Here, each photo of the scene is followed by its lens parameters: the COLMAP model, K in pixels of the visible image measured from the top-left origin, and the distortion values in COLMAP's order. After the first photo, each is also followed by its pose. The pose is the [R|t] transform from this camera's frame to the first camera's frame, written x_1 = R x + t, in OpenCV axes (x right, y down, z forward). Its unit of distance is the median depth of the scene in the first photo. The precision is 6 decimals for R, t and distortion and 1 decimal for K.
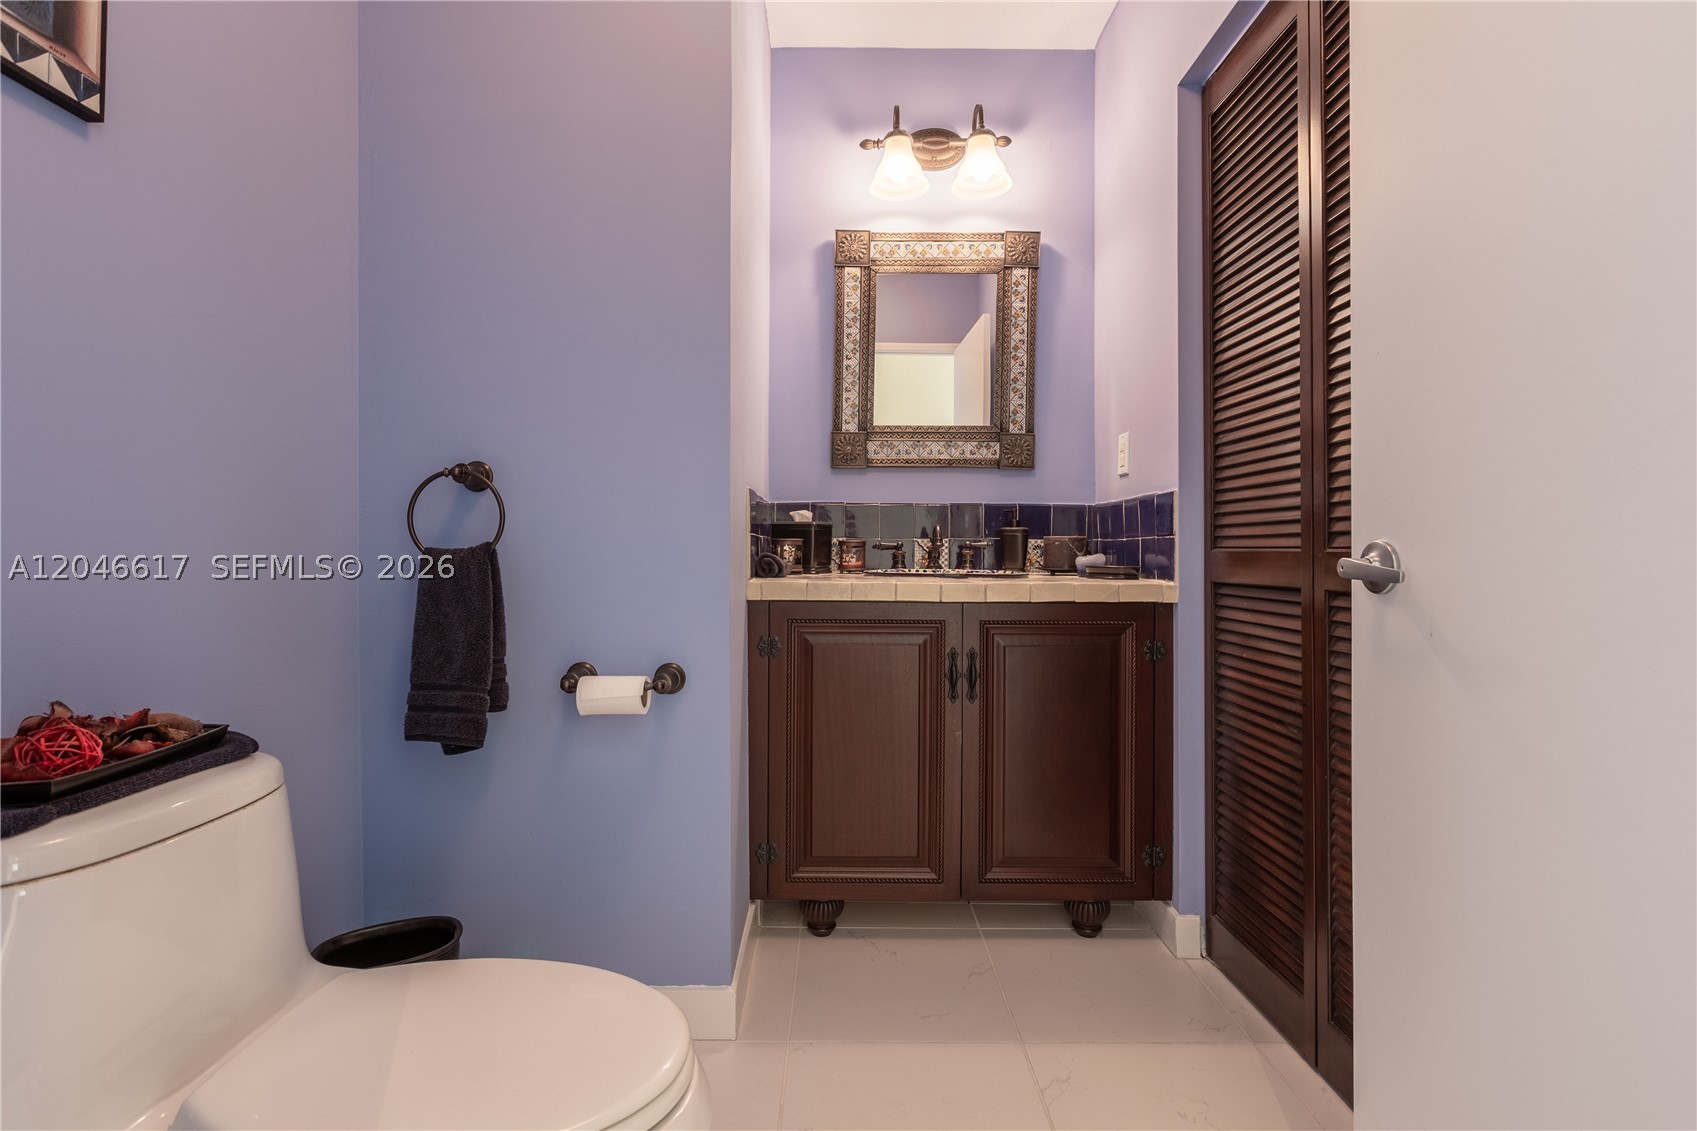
lens RADIAL K [[776.2, 0, 820.2], [0, 776.2, 552.1], [0, 0, 1]] dist [0.014280, -0.000951]
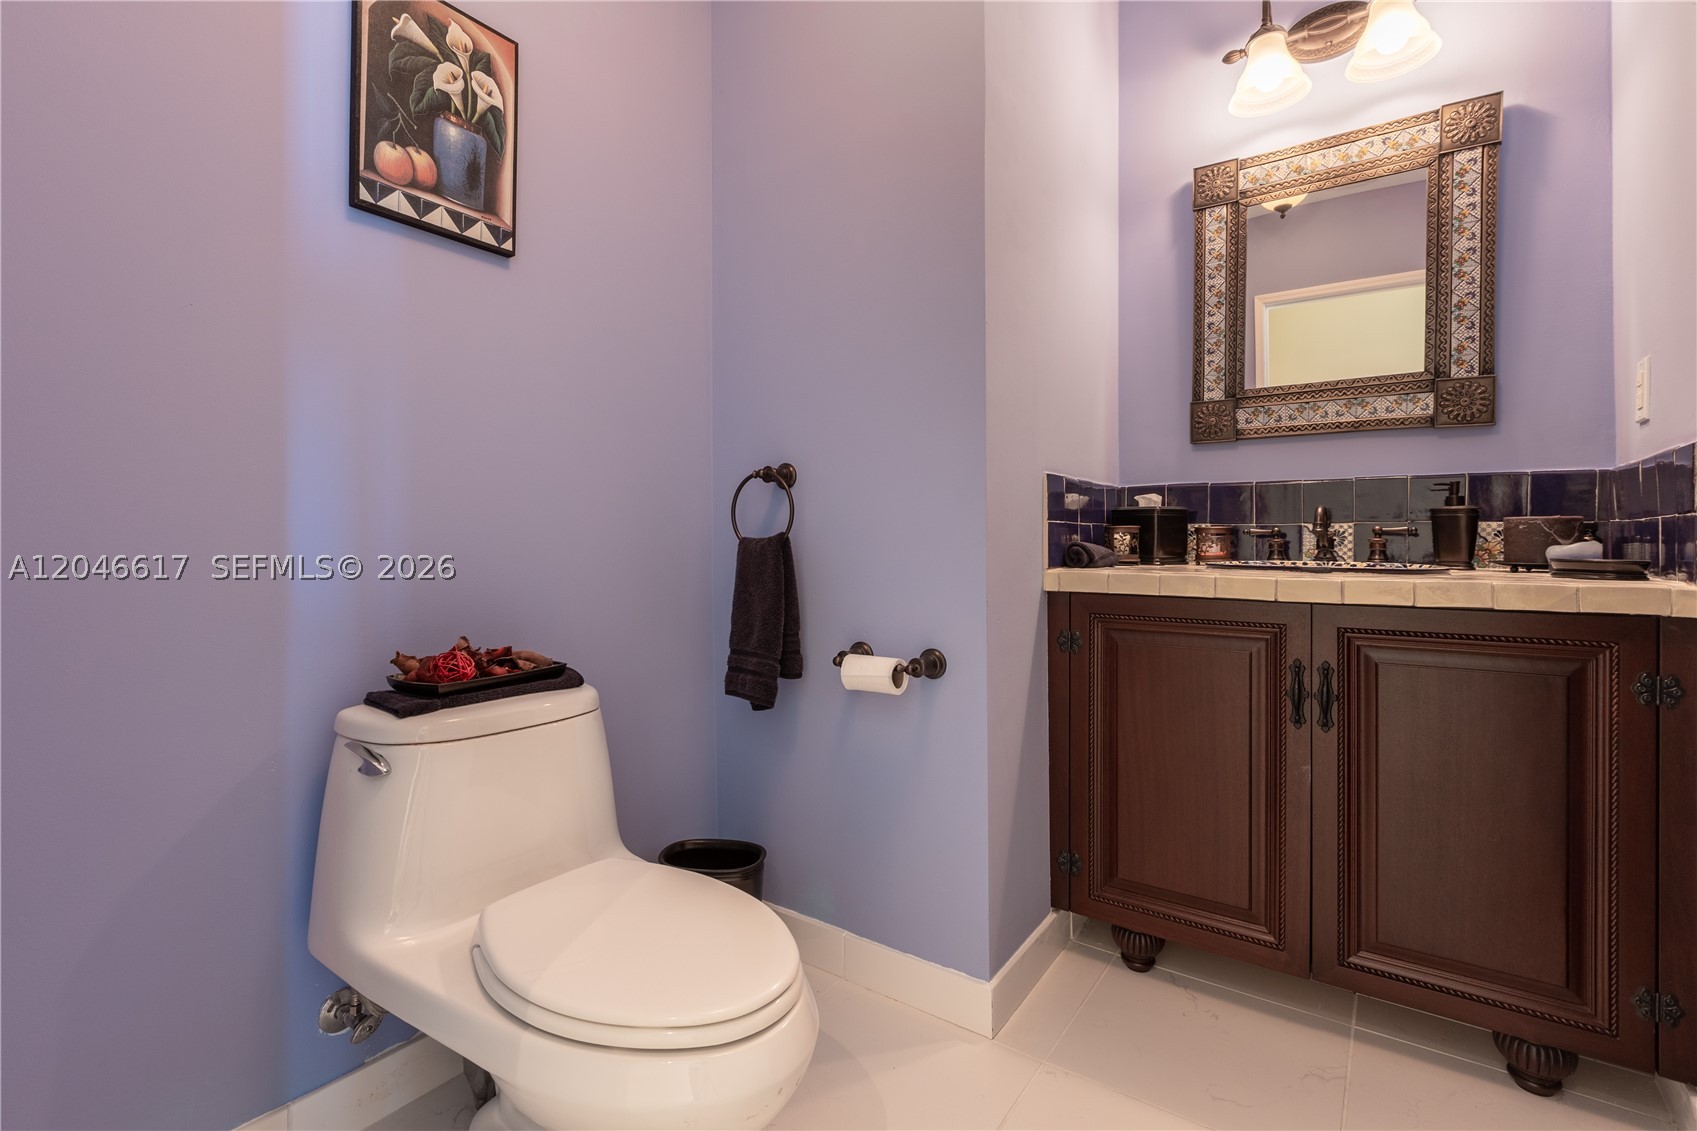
lens RADIAL K [[776.2, 0, 814.9], [0, 776.2, 542.2], [0, 0, 1]] dist [0.014280, -0.000951]
pose [[0.819537, -0.002791, -0.573019, 0.220018], [0.002065, 0.999996, -0.001917, 0.003071], [0.573022, 0.000388, 0.819540, 0.057725]]
